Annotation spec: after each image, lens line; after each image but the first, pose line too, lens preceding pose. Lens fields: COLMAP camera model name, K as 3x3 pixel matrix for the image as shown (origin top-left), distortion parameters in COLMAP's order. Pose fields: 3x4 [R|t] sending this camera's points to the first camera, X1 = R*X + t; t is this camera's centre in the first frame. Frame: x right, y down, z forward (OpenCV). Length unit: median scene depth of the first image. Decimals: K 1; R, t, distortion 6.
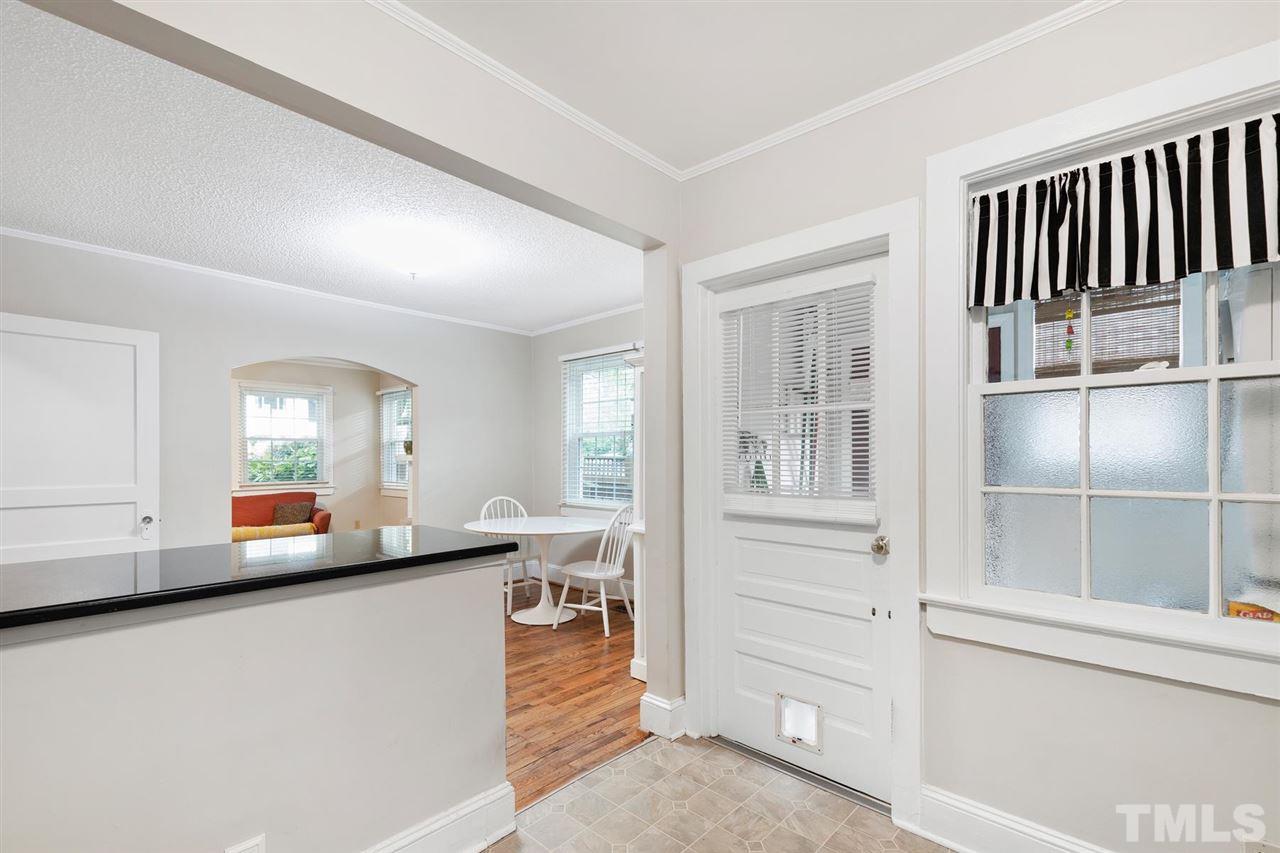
lens RADIAL K [[568.1, 0, 641.4], [0, 568.1, 455.8], [0, 0, 1]] dist [0.000926, -0.000126]
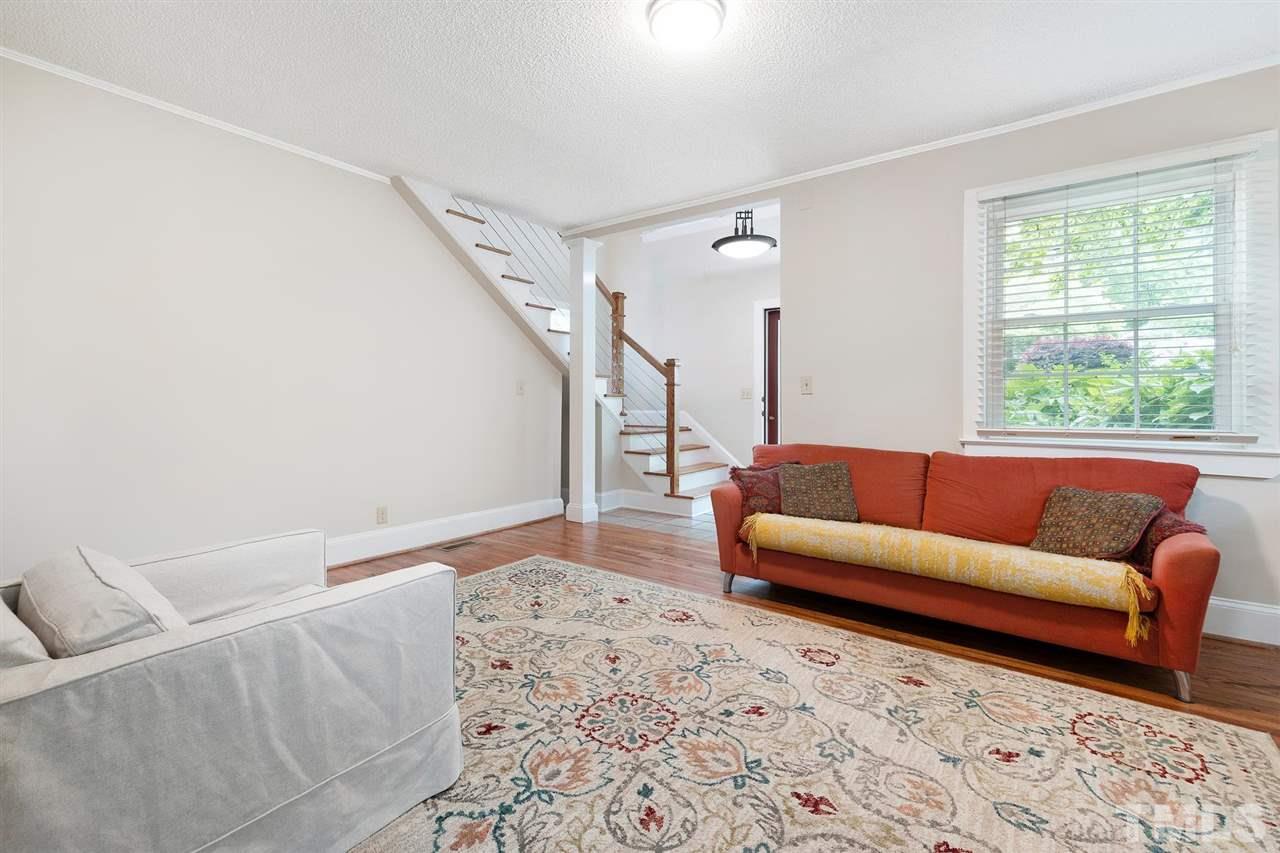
lens RADIAL K [[558.5, 0, 633.6], [0, 558.5, 399.2], [0, 0, 1]] dist [0.012887, -0.000079]
pose [[0.103081, -0.001730, -0.994671, -0.483783], [-0.002062, 0.999996, -0.001953, 0.046514], [0.994671, 0.002253, 0.103077, 1.101427]]
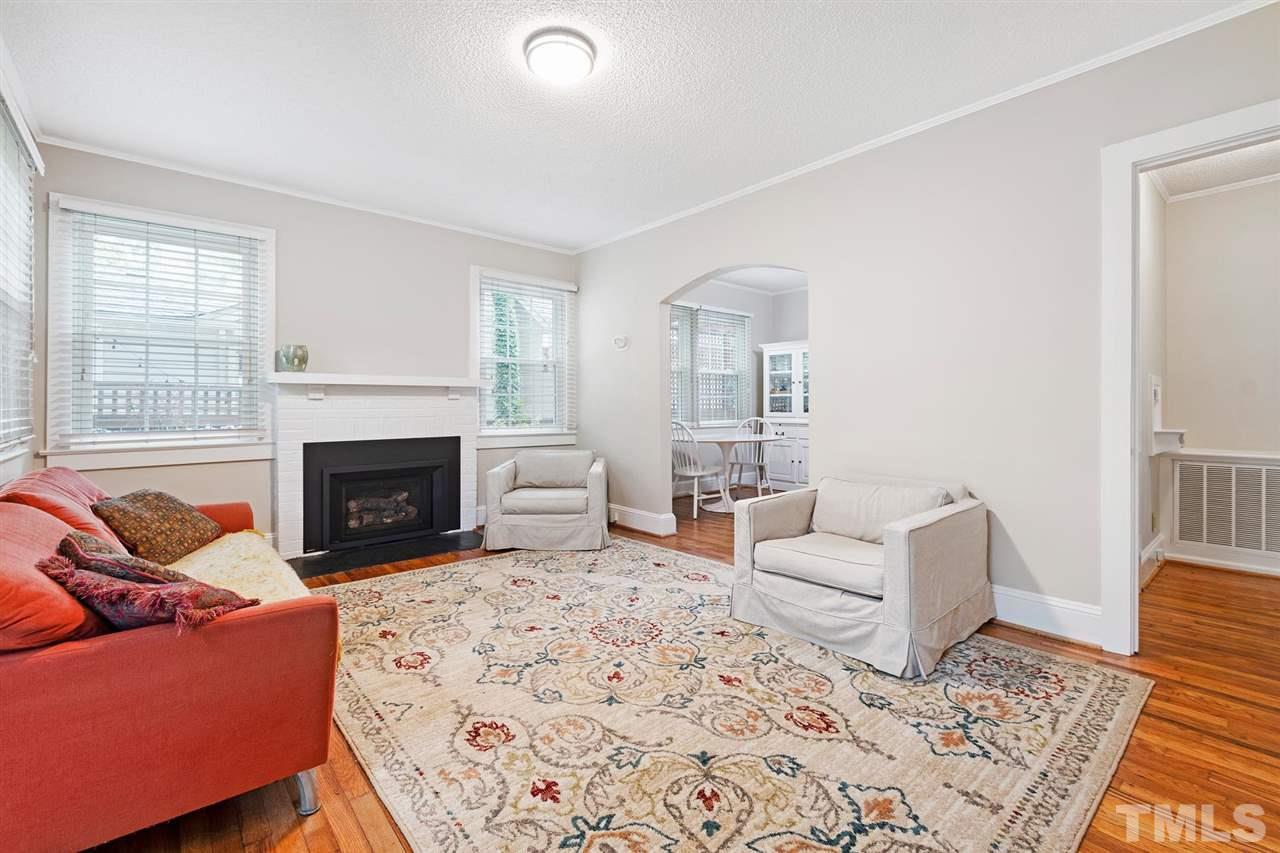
lens RADIAL K [[557.9, 0, 638.9], [0, 557.9, 403.8], [0, 0, 1]] dist [0.007538, -0.000349]
pose [[0.113565, 0.000877, 0.993530, -1.472679], [-0.001395, 0.999999, -0.000723, 0.045484], [-0.993530, -0.001303, 0.113566, 1.060821]]
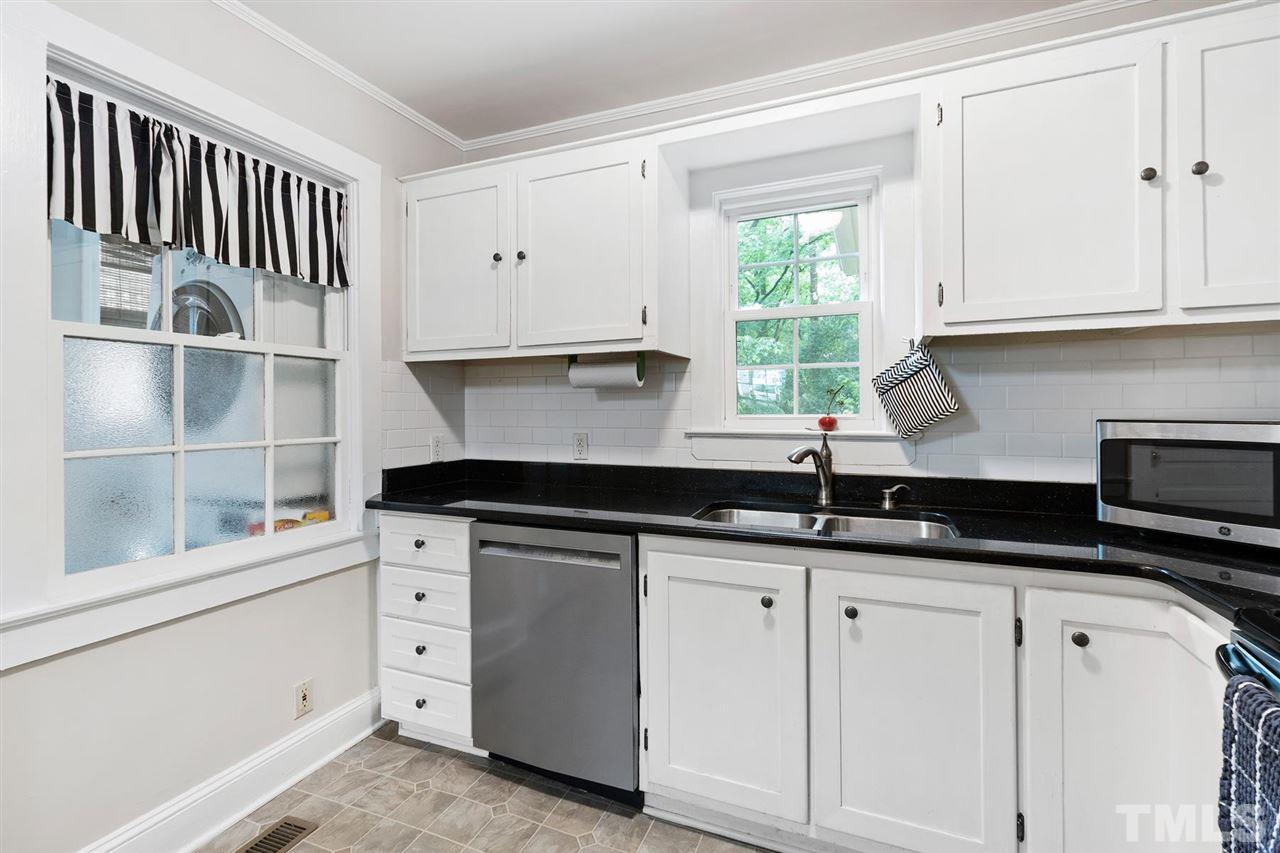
lens RADIAL K [[560.6, 0, 645.2], [0, 560.6, 411.7], [0, 0, 1]] dist [0.003993, 0.000209]
pose [[-0.349627, 0.001403, 0.936888, -0.170130], [0.003601, 0.999994, -0.000154, 0.000913], [-0.936882, 0.003320, -0.349630, 0.212414]]
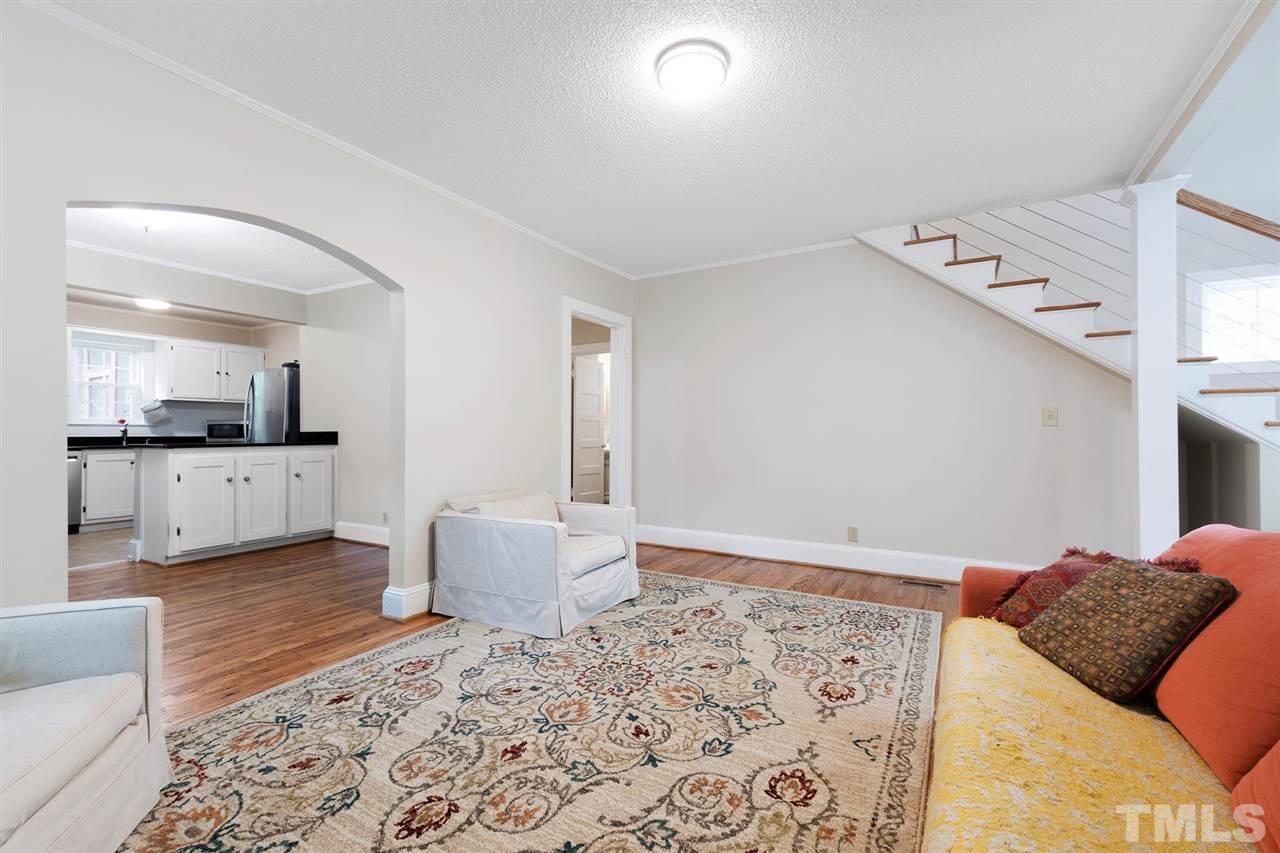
lens RADIAL K [[554.1, 0, 640.8], [0, 554.1, 429.9], [0, 0, 1]] dist [0.012933, -0.000187]
pose [[-0.975684, 0.001160, -0.219179, -0.803906], [0.002708, 0.999973, -0.006761, 0.047771], [0.219166, -0.007190, -0.975661, 1.667311]]
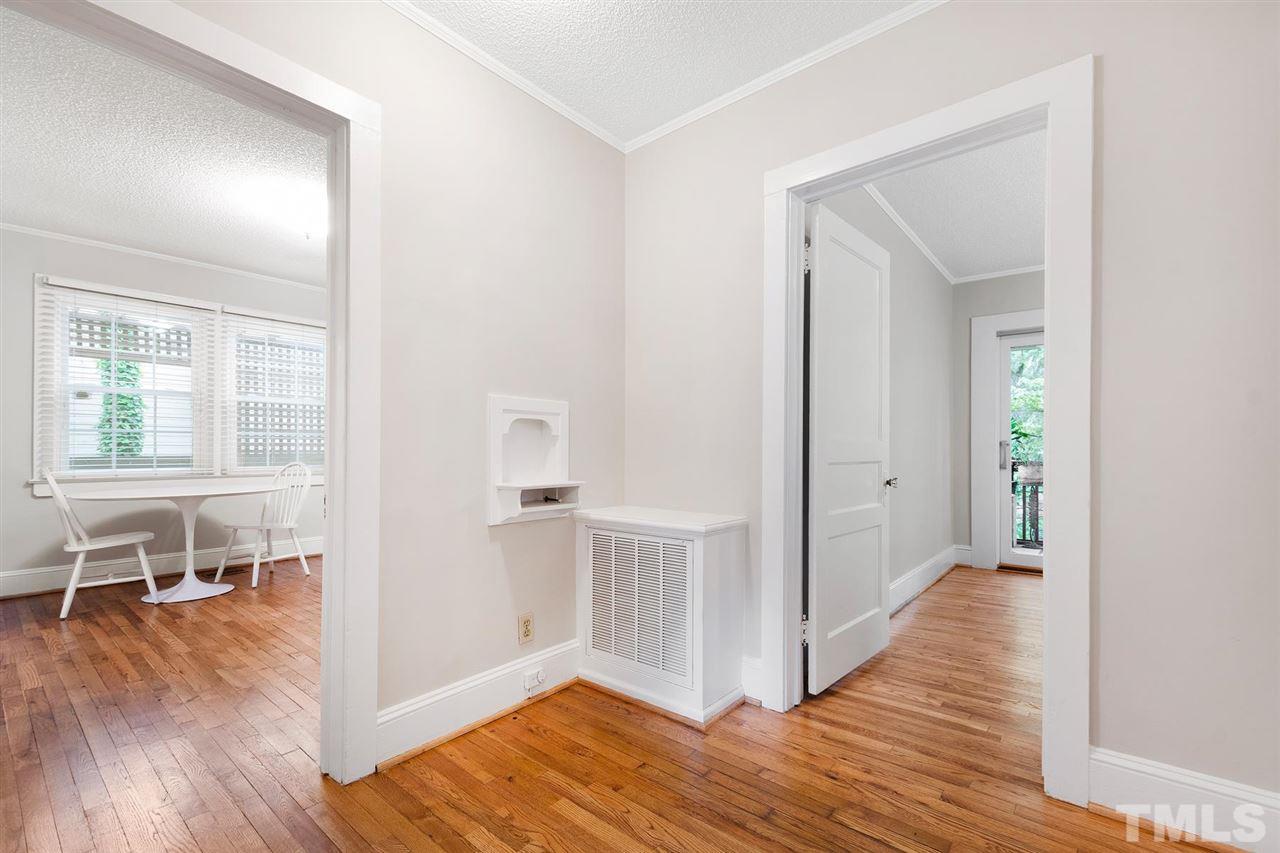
lens RADIAL K [[557.8, 0, 640.9], [0, 557.8, 444.1], [0, 0, 1]] dist [0.004507, 0.000163]
pose [[-0.048446, 0.009495, 0.998781, -1.093421], [-0.003369, 0.999948, -0.009669, 0.053884], [-0.998820, -0.003834, -0.048412, 0.336759]]
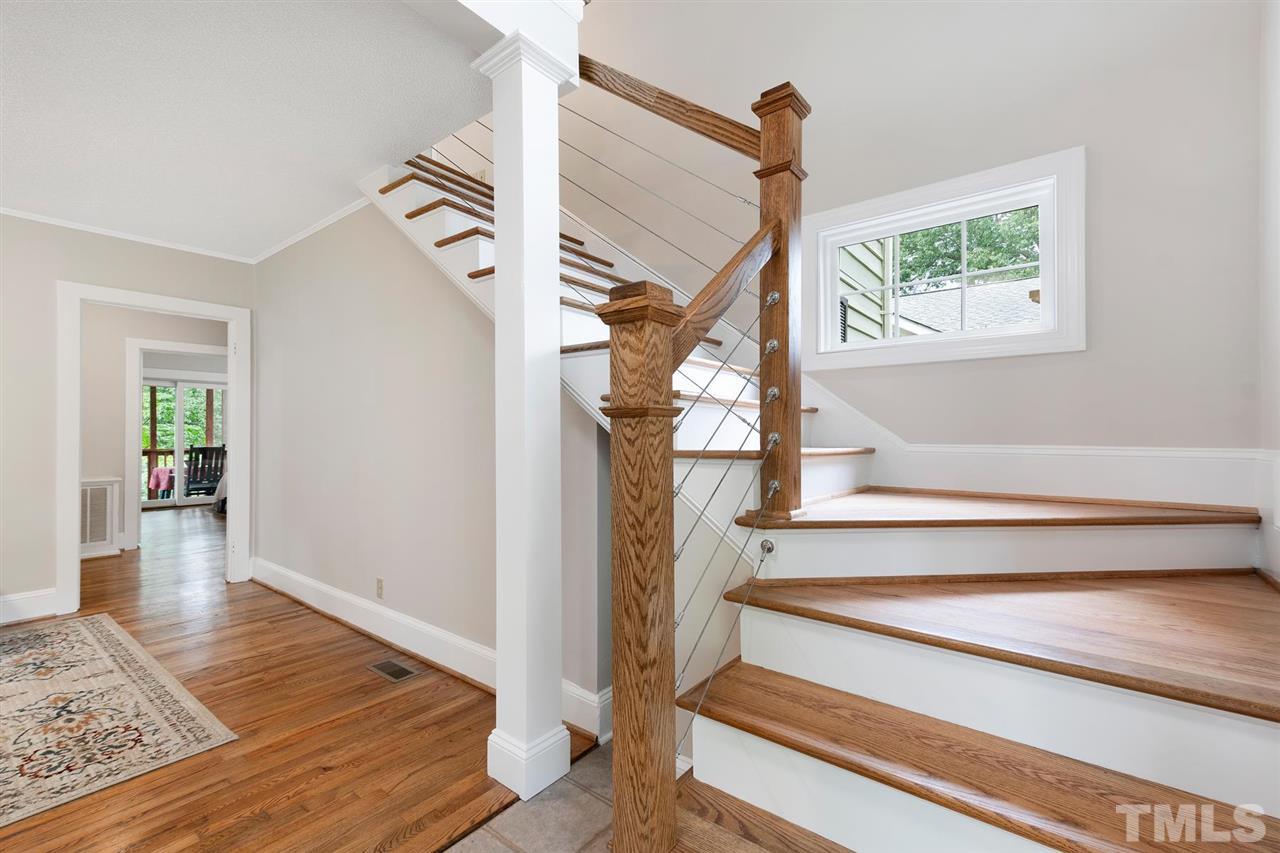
lens RADIAL K [[557.8, 0, 640.9], [0, 557.8, 444.1], [0, 0, 1]] dist [0.004507, 0.000163]
pose [[-0.996685, -0.000299, -0.081355, -1.642161], [-0.001332, 0.999919, 0.012648, 0.028547], [0.081345, 0.012715, -0.996605, 1.533342]]
